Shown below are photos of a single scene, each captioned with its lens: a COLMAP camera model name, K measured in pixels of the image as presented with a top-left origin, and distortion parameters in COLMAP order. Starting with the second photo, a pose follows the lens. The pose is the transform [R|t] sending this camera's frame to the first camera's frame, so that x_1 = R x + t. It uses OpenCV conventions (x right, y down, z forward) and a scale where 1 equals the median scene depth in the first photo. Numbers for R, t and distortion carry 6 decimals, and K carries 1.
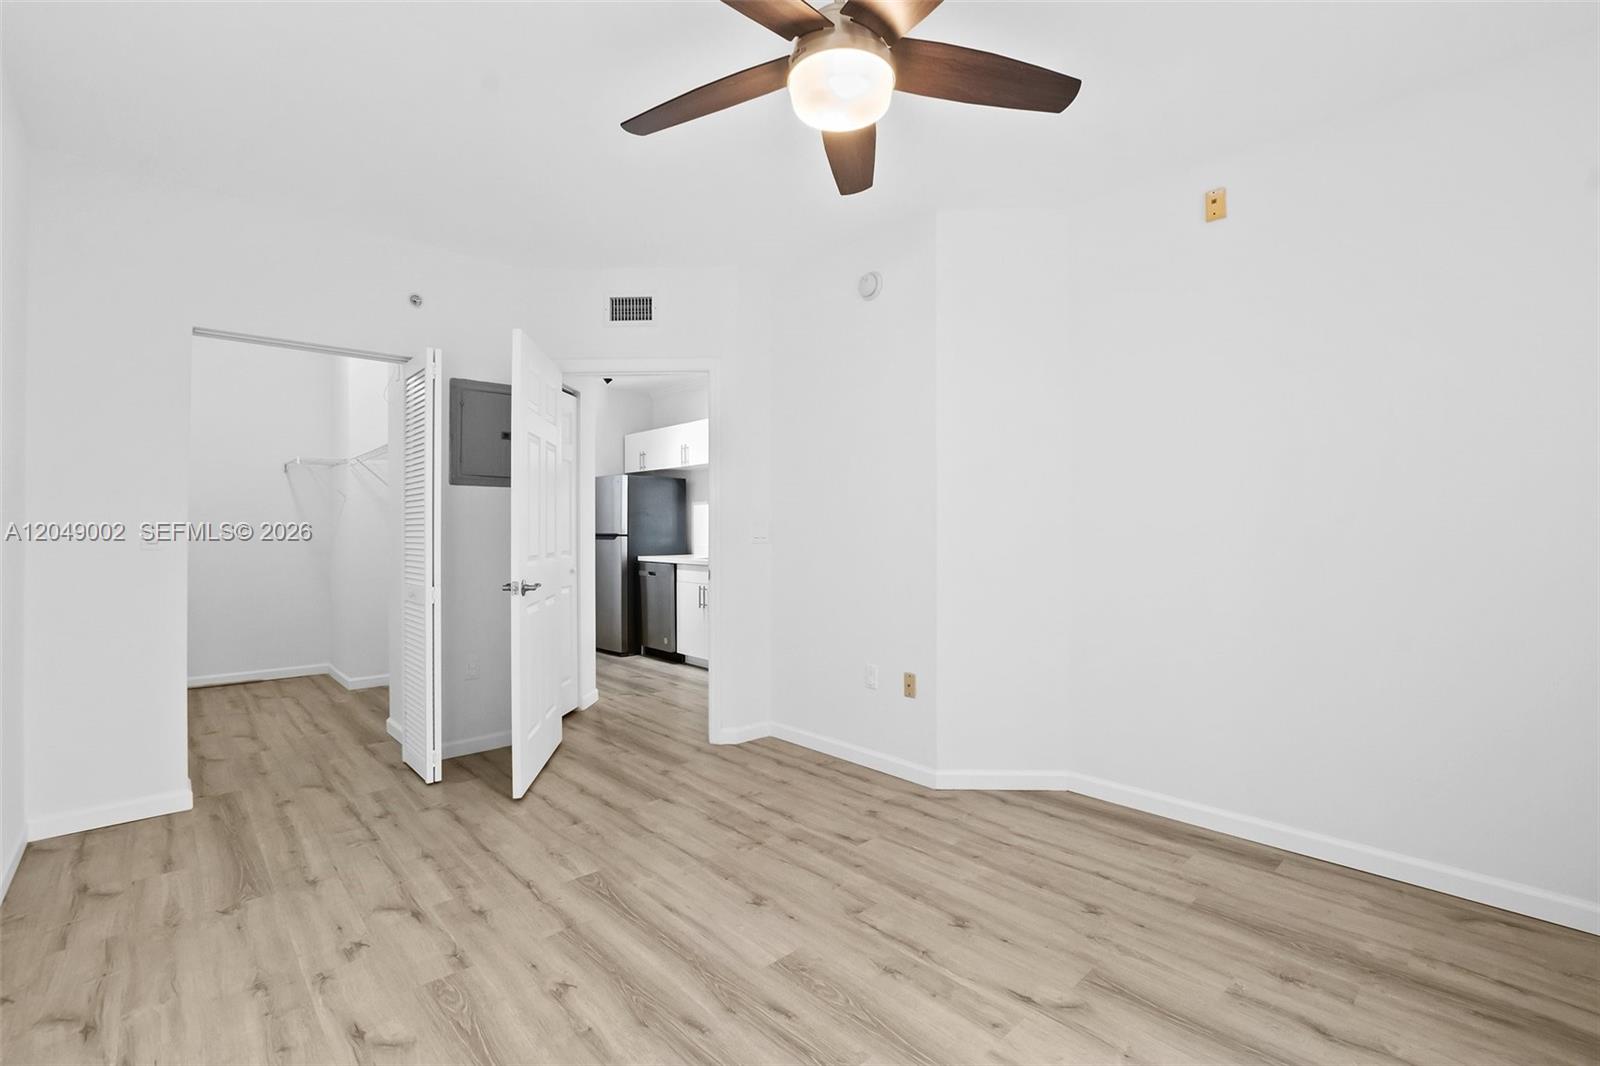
lens RADIAL K [[718.0, 0, 818.3], [0, 718.0, 528.9], [0, 0, 1]] dist [-0.024844, 0.000510]
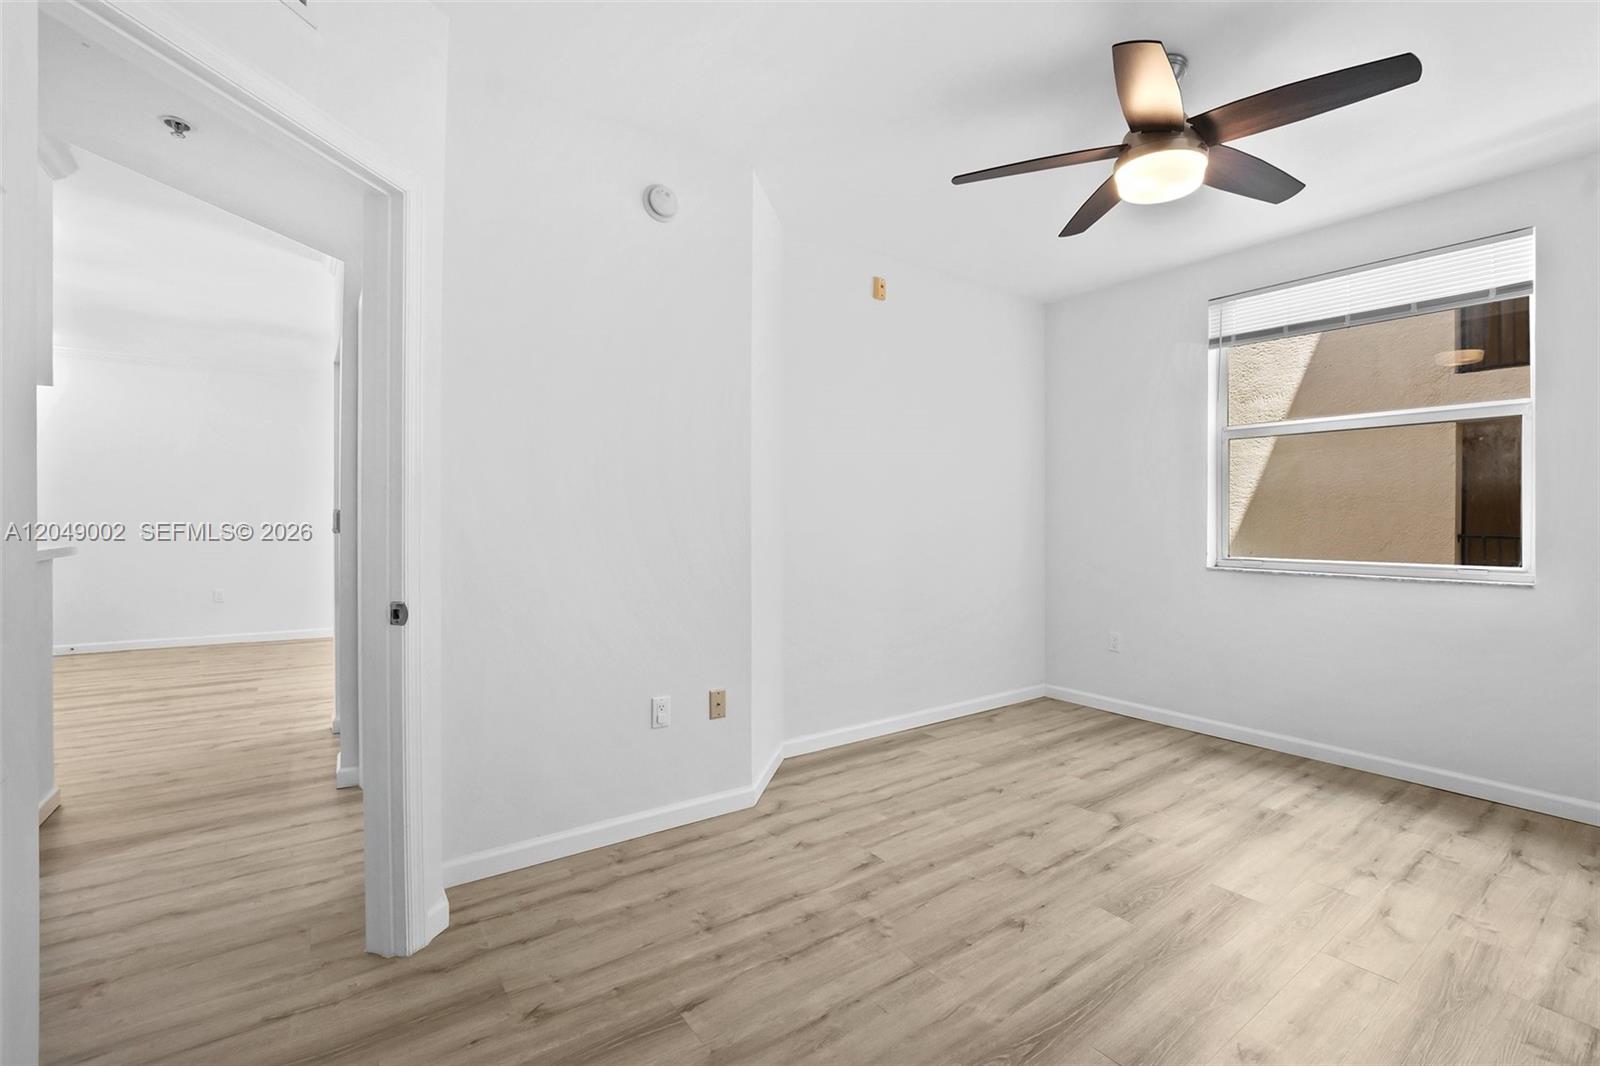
lens RADIAL K [[698.2, 0, 822.6], [0, 698.2, 524.8], [0, 0, 1]] dist [-0.023777, 0.000457]
pose [[0.119857, -0.002382, 0.992788, -0.945940], [-0.006661, 0.999973, 0.003203, -0.000917], [-0.992769, -0.006997, 0.119838, 1.073791]]
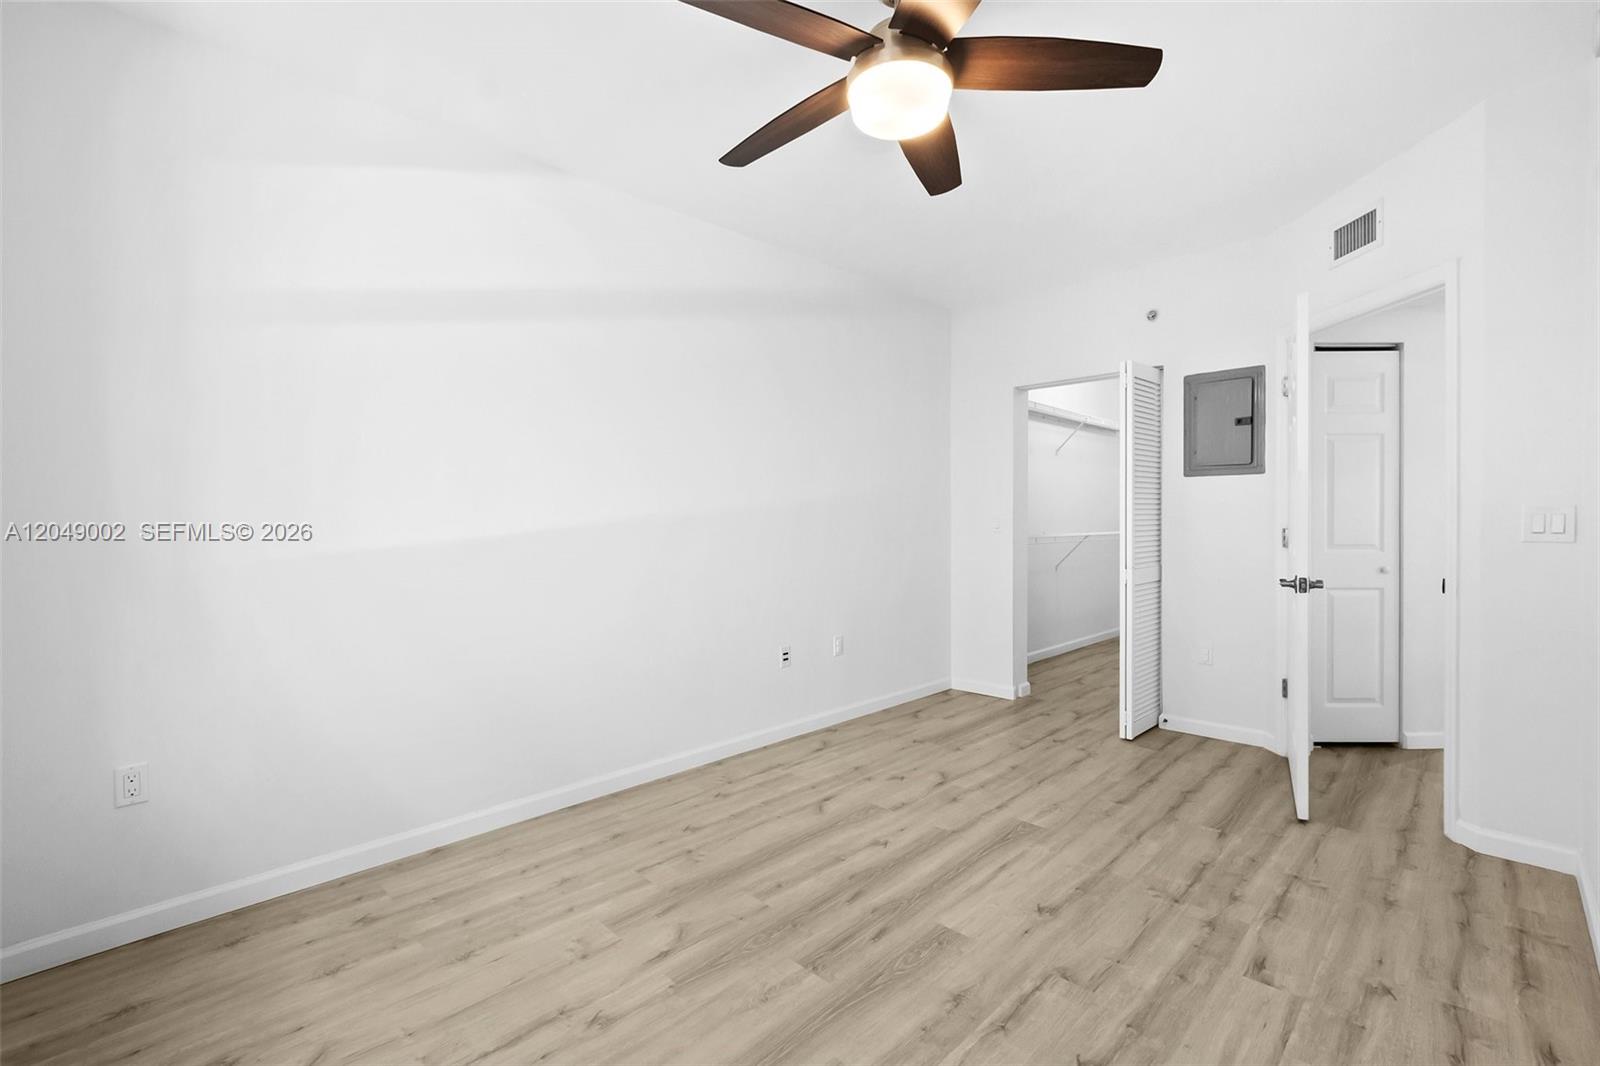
lens RADIAL K [[700.3, 0, 800.0], [0, 700.3, 533.0], [0, 0, 1]] dist [-0.021759, 0.000872]
pose [[0.019087, 0.020297, -0.999612, 0.781900], [0.008442, 0.999755, 0.020462, -0.008200], [0.999782, -0.008829, 0.018910, 0.613516]]
